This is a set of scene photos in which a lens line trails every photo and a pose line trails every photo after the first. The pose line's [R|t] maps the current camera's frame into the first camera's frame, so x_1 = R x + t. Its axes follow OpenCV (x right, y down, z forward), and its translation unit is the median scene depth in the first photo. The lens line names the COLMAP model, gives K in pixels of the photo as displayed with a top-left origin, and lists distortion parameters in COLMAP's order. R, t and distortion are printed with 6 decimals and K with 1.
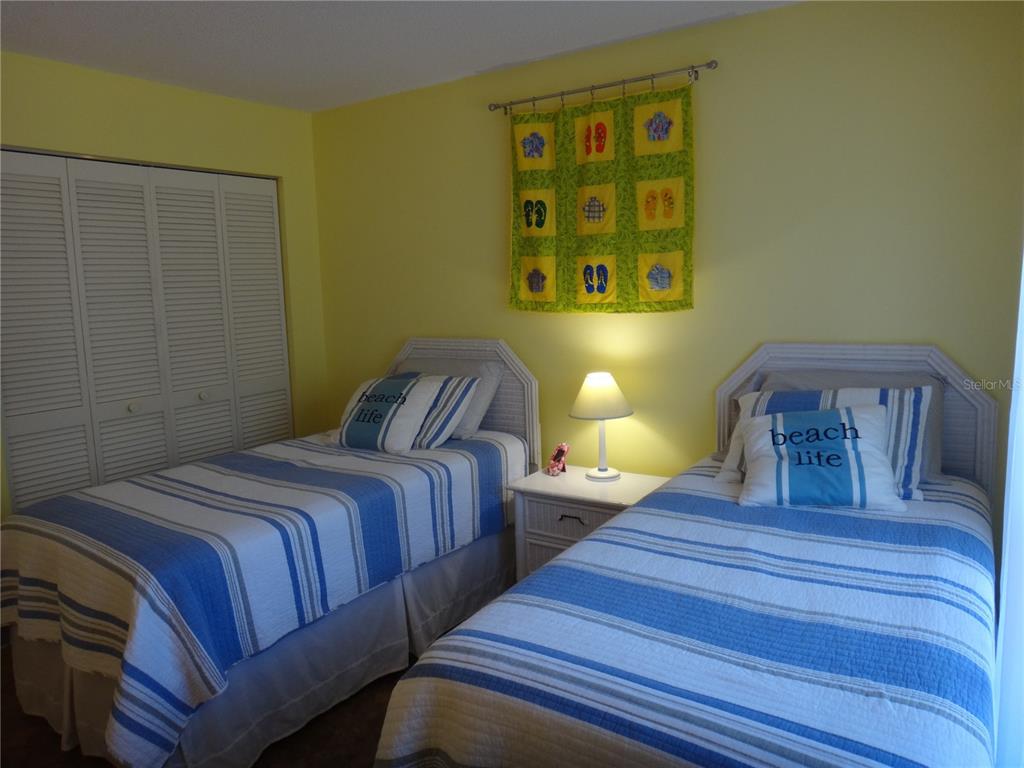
lens RADIAL K [[721.4, 0, 512.4], [0, 721.4, 381.1], [0, 0, 1]] dist [-0.006991, -0.018574]
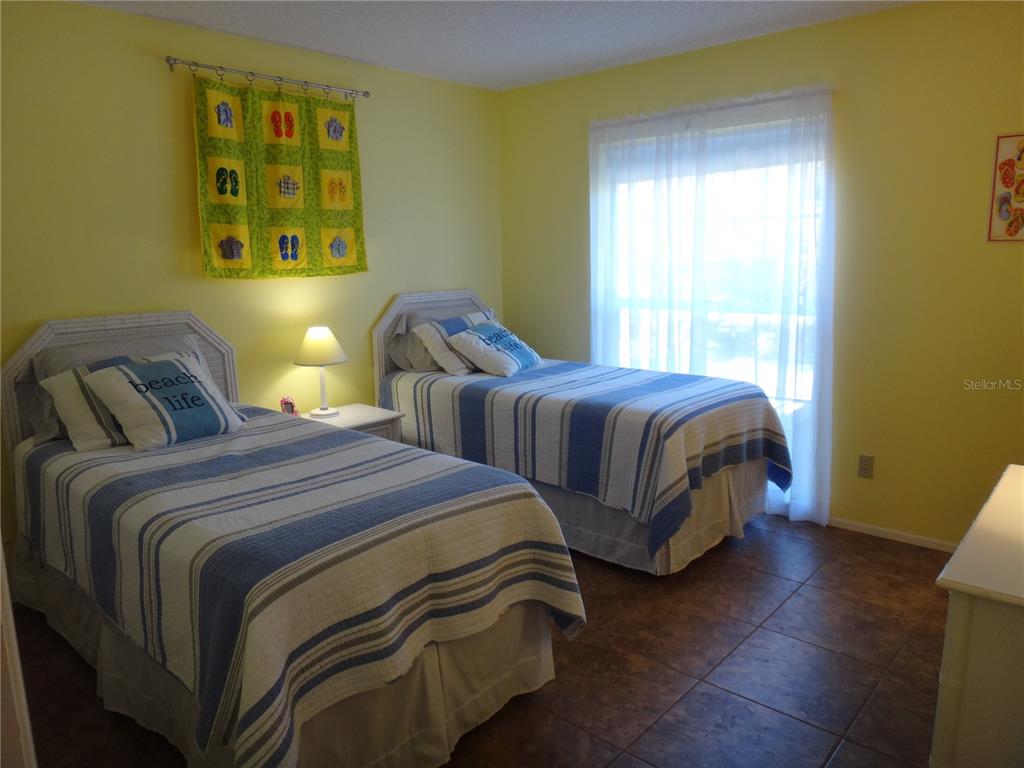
lens RADIAL K [[721.4, 0, 512.3], [0, 721.4, 388.4], [0, 0, 1]] dist [-0.006991, -0.018574]
pose [[0.160110, -0.147062, 0.976083, -0.987130], [0.157711, 0.979948, 0.121775, -0.006600], [-0.974419, 0.134442, 0.180092, 0.485966]]
